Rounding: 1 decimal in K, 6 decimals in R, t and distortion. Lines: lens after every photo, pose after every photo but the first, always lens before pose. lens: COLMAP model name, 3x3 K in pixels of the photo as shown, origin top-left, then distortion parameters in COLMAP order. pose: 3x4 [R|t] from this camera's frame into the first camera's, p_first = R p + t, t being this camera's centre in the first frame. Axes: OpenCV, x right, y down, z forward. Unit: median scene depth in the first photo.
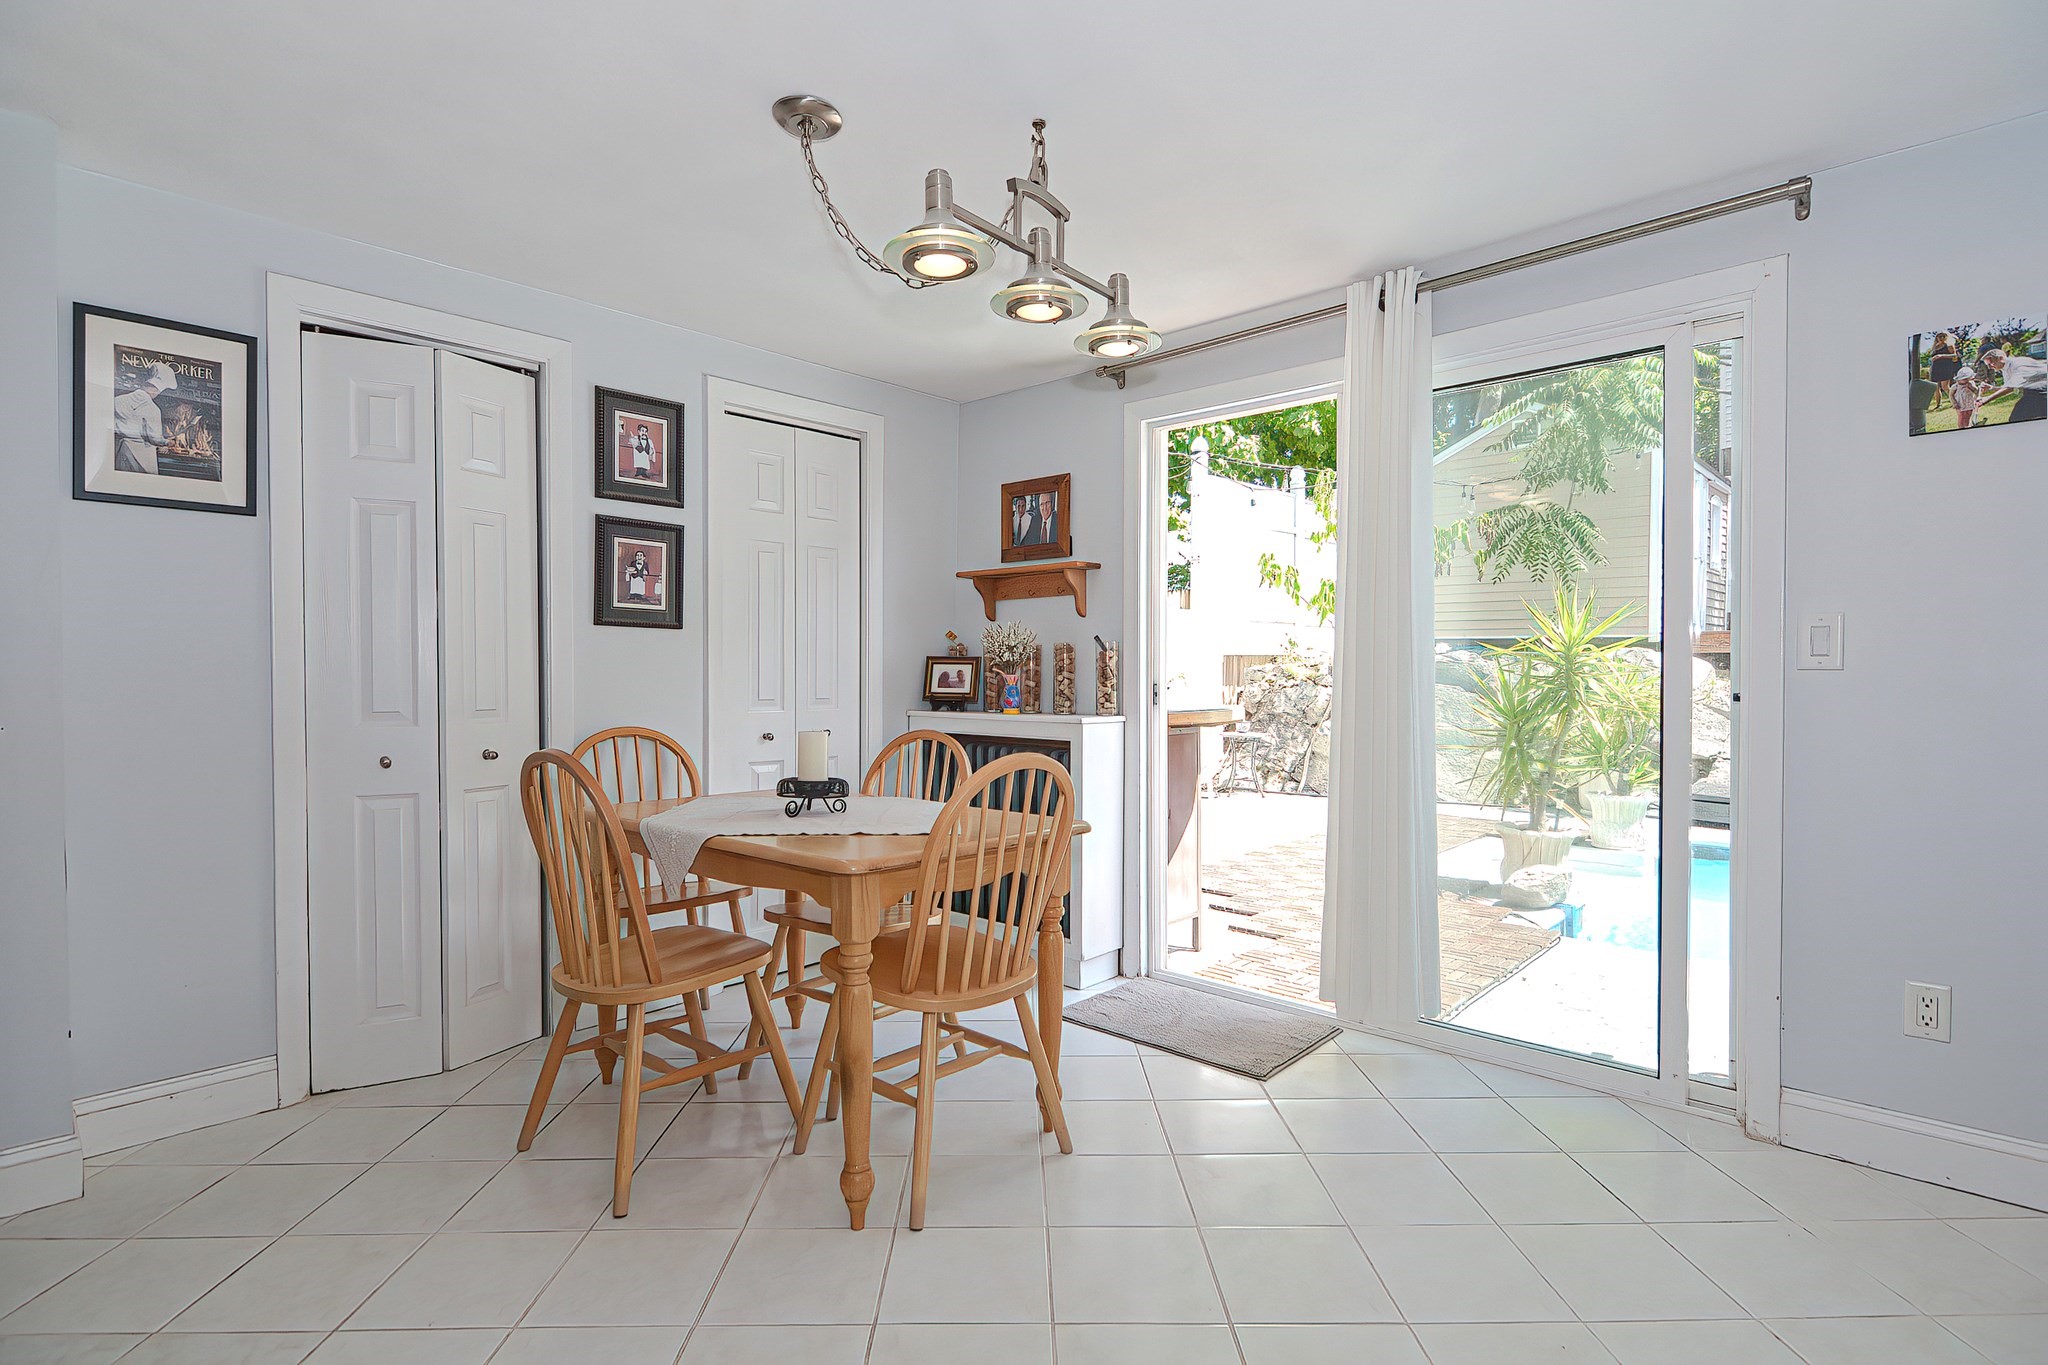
lens RADIAL K [[987.9, 0, 1032.8], [0, 987.9, 680.6], [0, 0, 1]] dist [-0.002838, -0.001158]
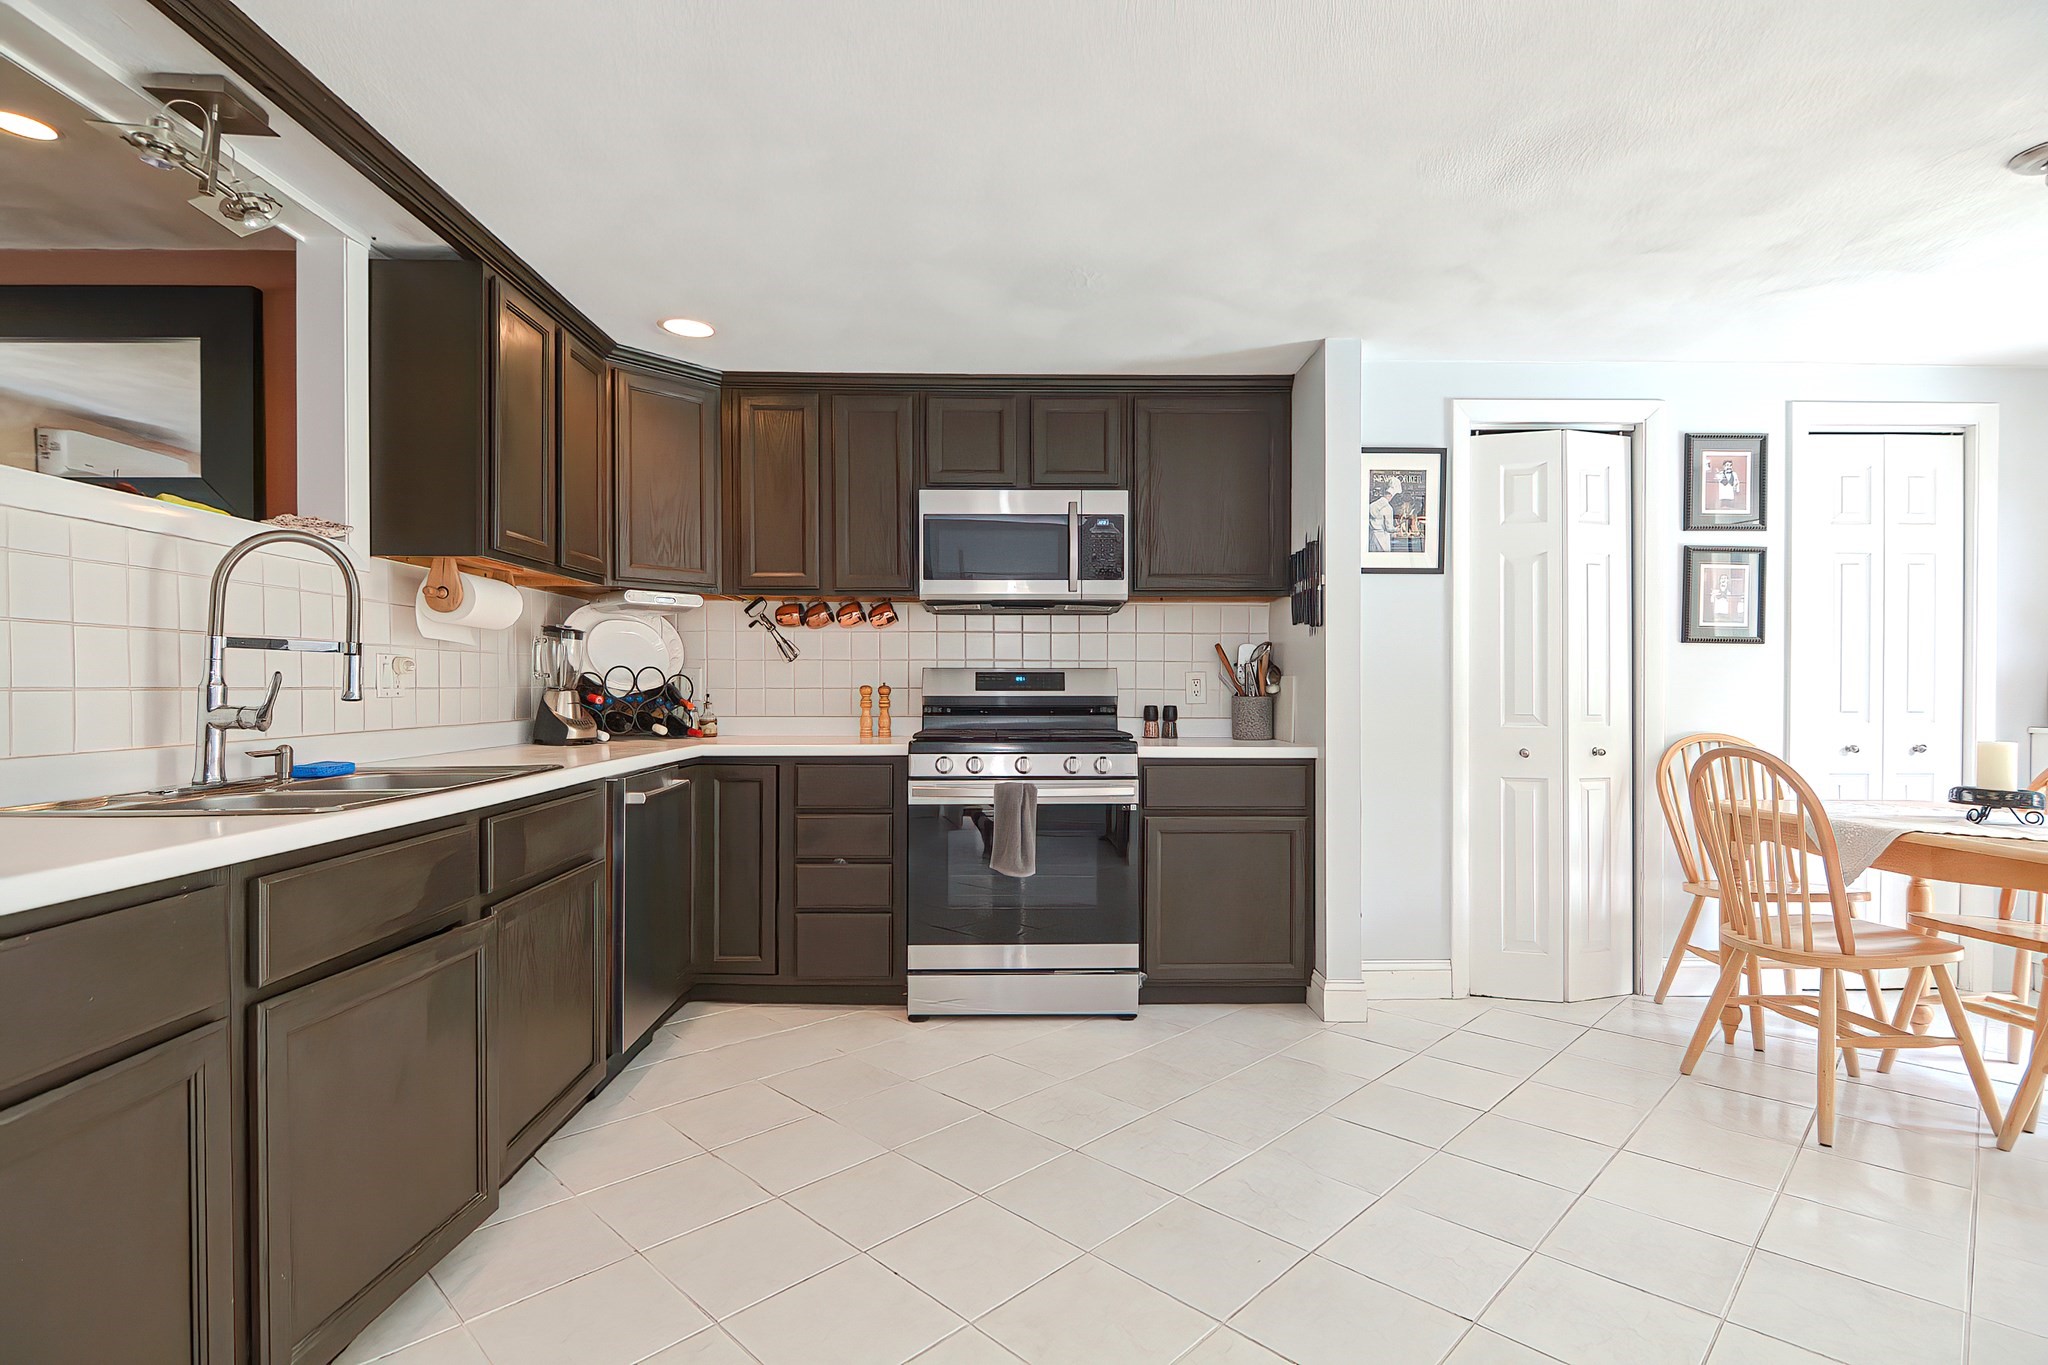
lens RADIAL K [[987.9, 0, 1016.7], [0, 987.9, 686.6], [0, 0, 1]] dist [-0.002838, -0.001158]
pose [[0.699228, -0.001462, -0.714897, -0.187187], [-0.003886, 0.999975, -0.005846, 0.004273], [0.714888, 0.006866, 0.699205, -0.385013]]
